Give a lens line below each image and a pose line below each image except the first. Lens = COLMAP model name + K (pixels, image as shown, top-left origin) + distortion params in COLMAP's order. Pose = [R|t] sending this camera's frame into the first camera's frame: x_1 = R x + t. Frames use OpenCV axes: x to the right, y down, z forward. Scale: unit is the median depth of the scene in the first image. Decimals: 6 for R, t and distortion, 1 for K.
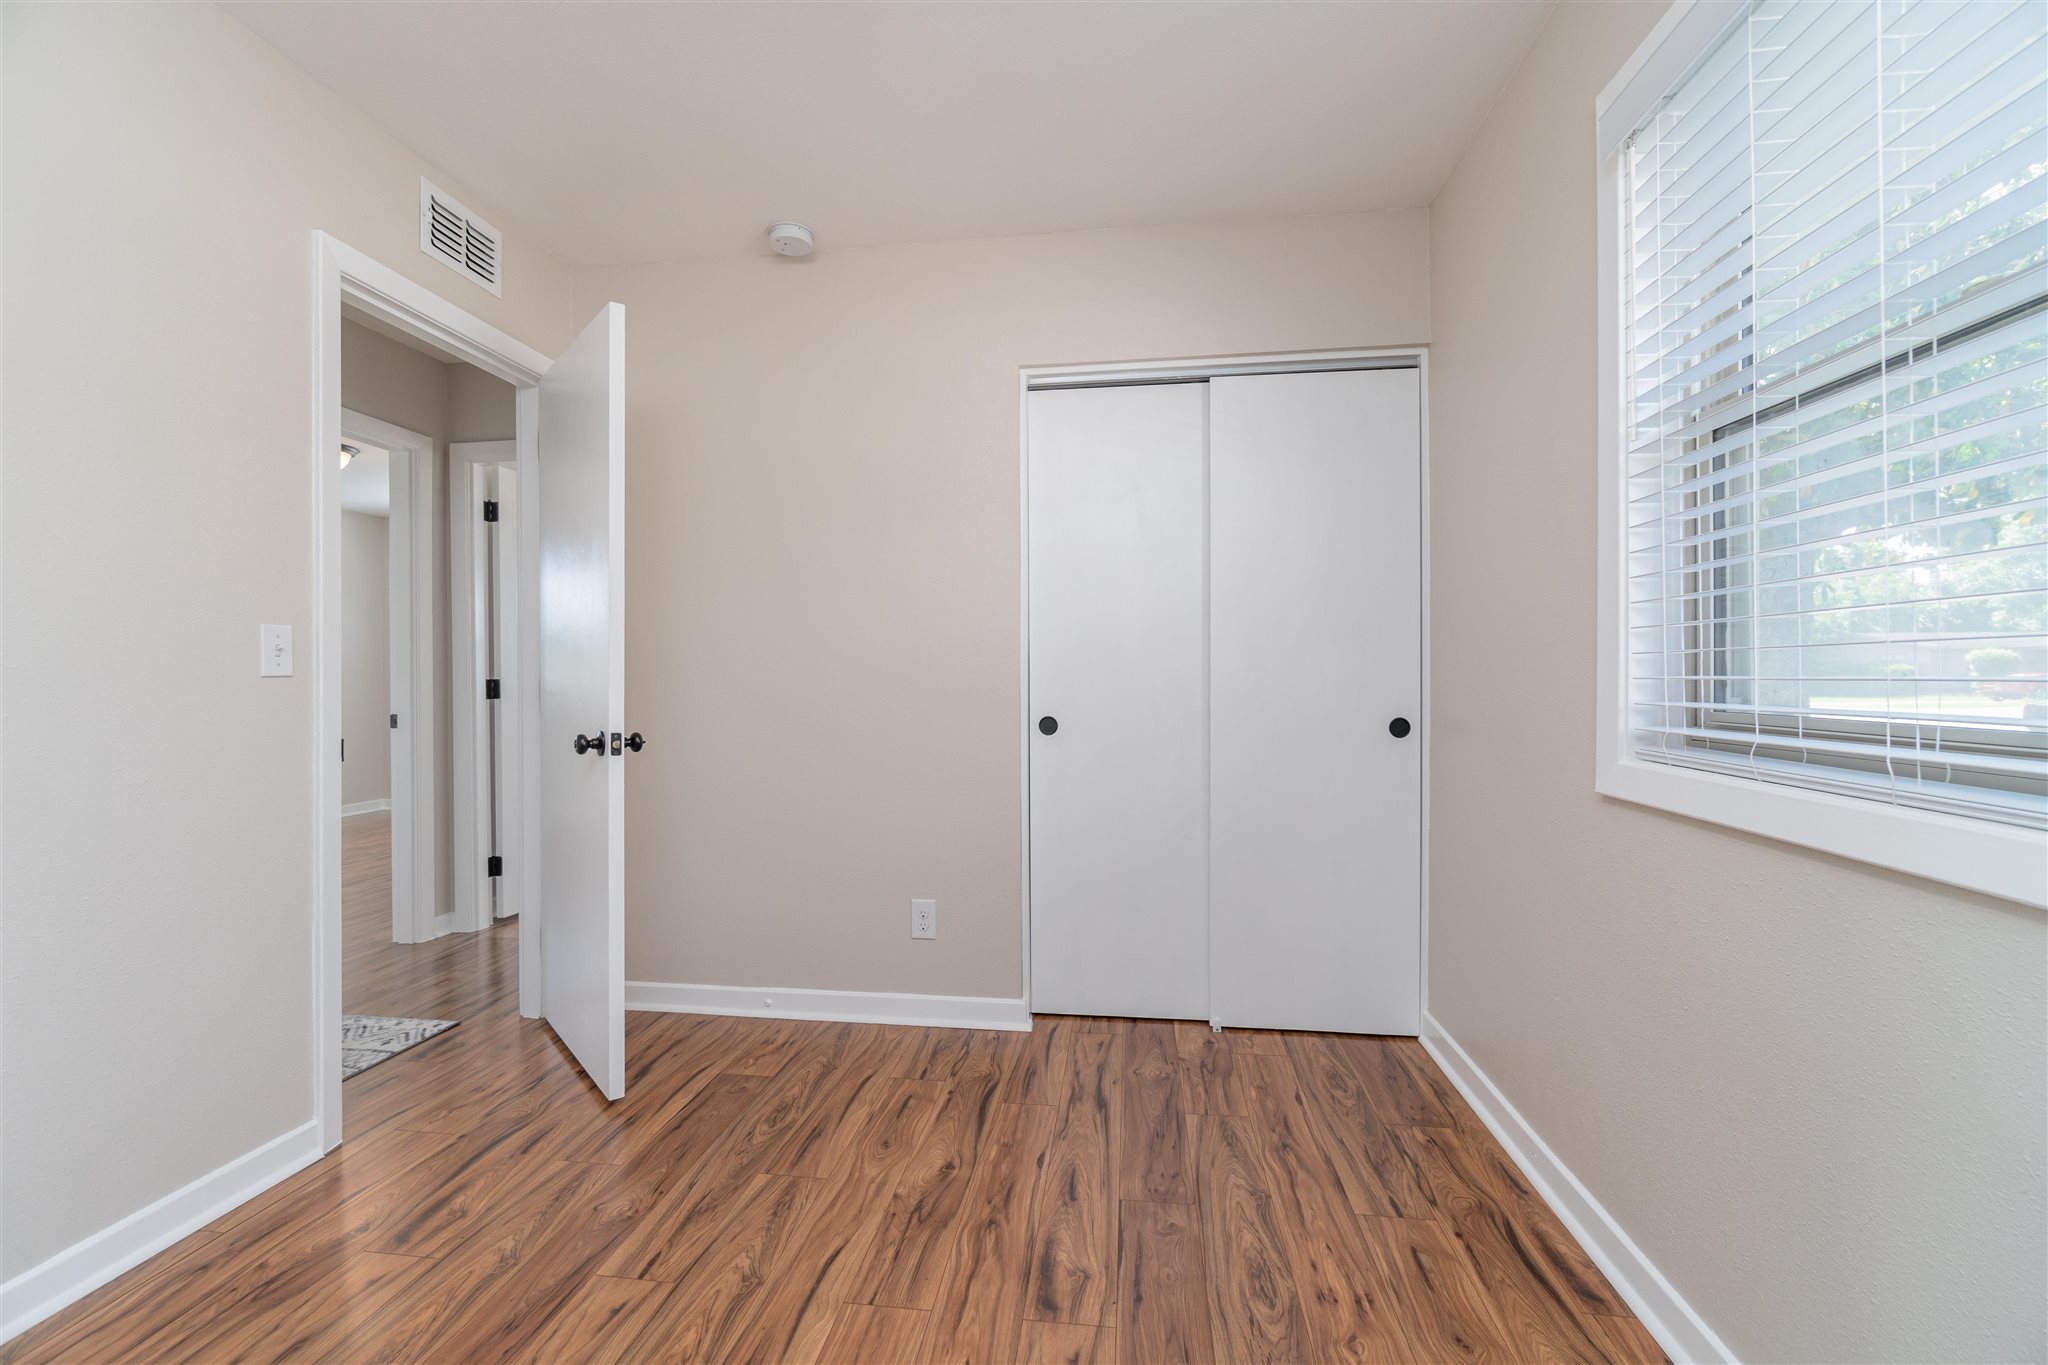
lens RADIAL K [[901.4, 0, 1023.6], [0, 901.4, 678.2], [0, 0, 1]] dist [-0.001669, 0.000854]
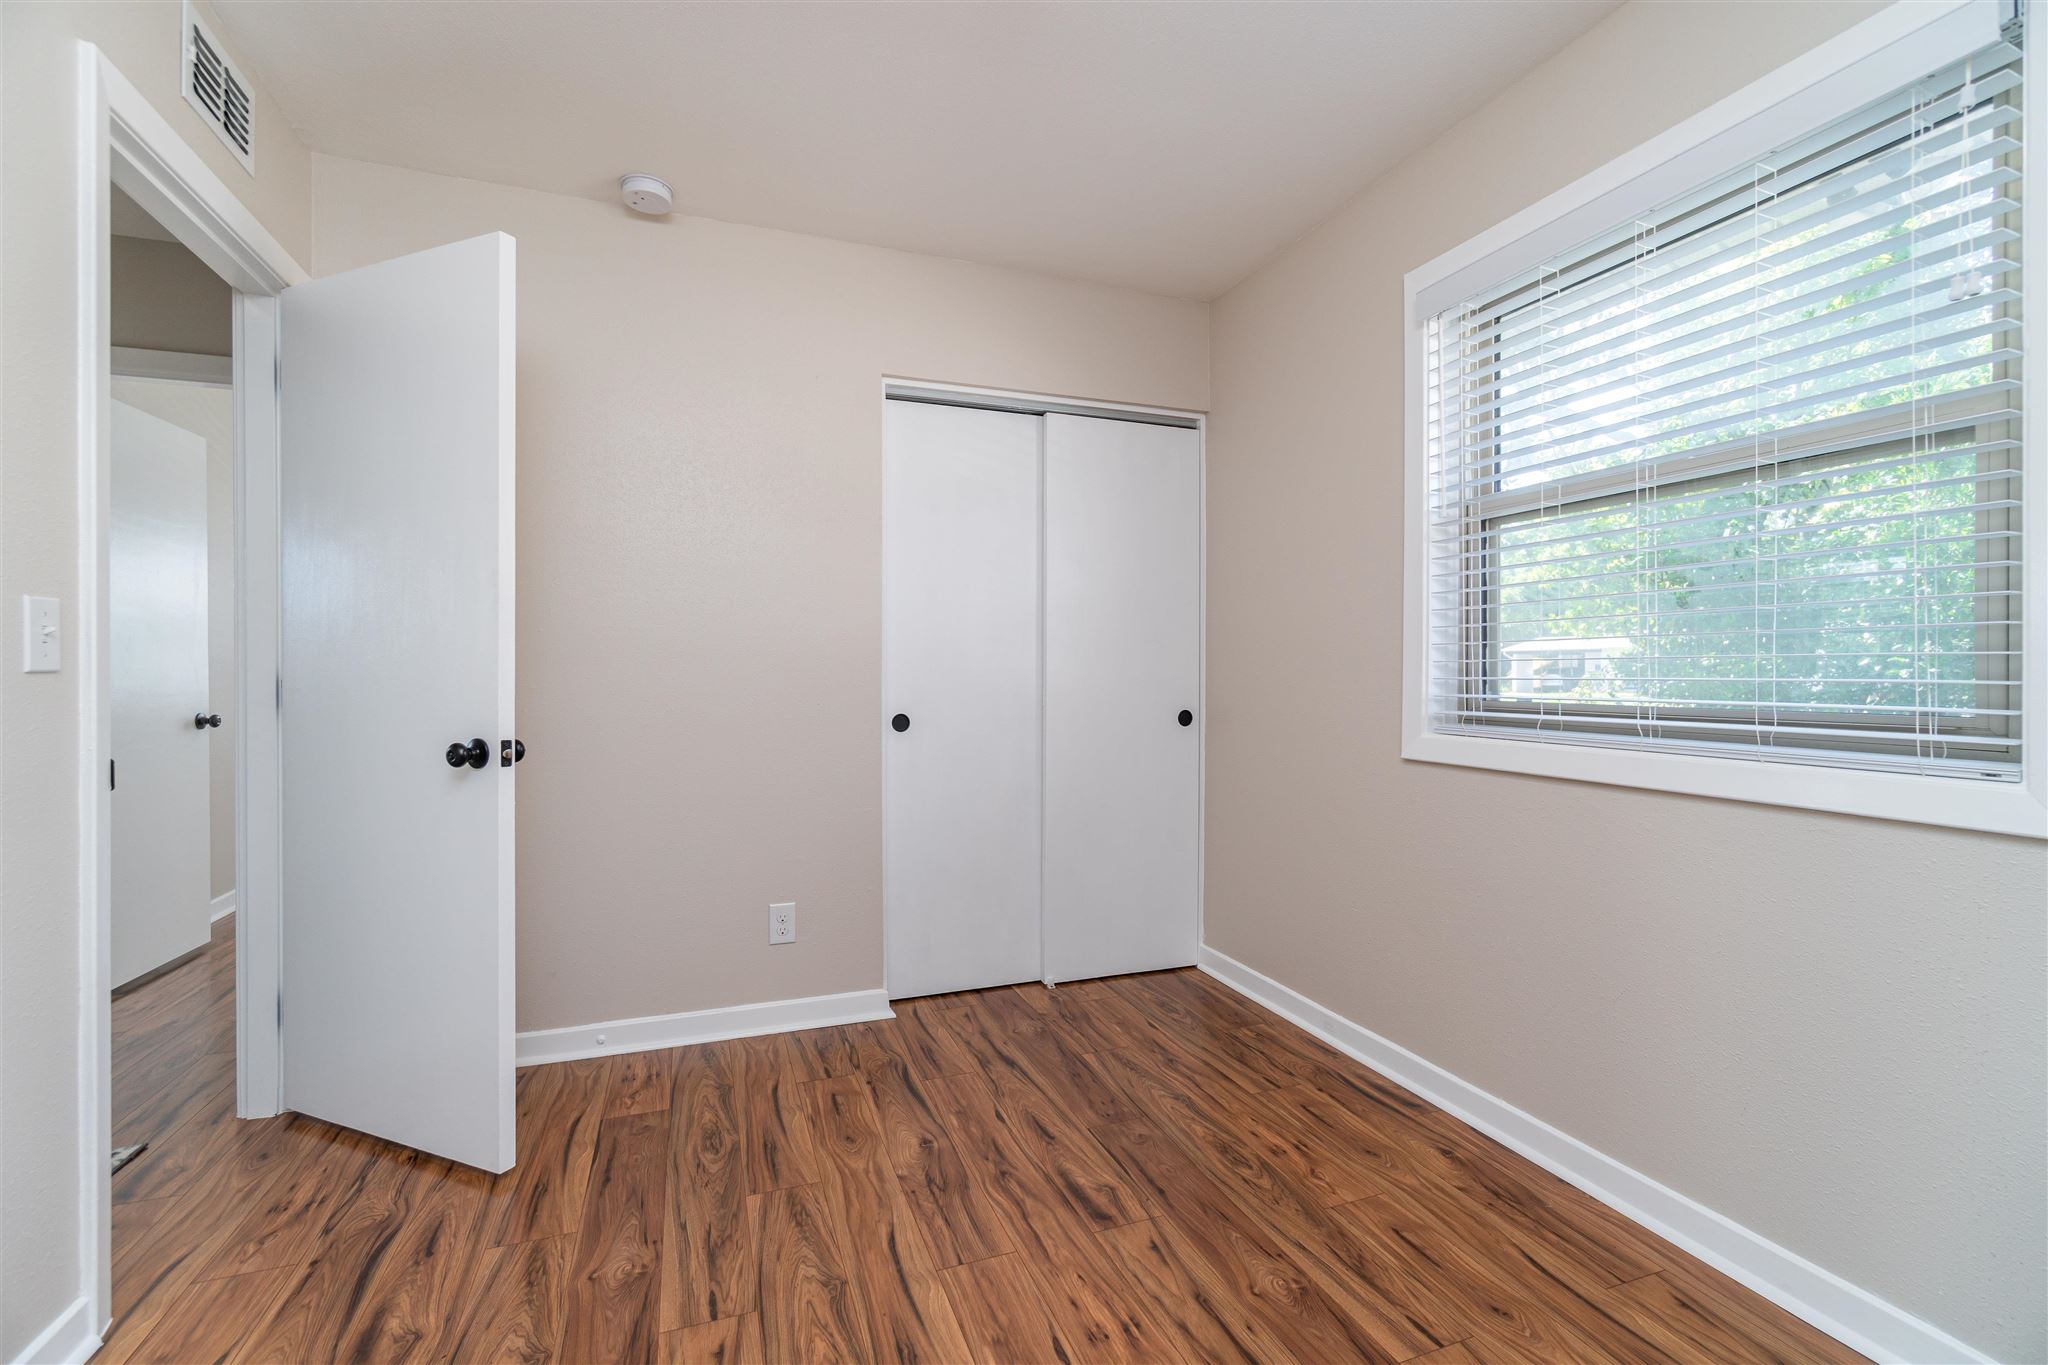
lens RADIAL K [[901.4, 0, 1023.6], [0, 901.4, 678.2], [0, 0, 1]] dist [-0.001669, 0.000854]
pose [[0.877816, 0.002350, 0.478992, -0.454981], [-0.002265, 0.999997, -0.000755, 0.002199], [-0.478992, -0.000423, 0.877819, 0.022257]]
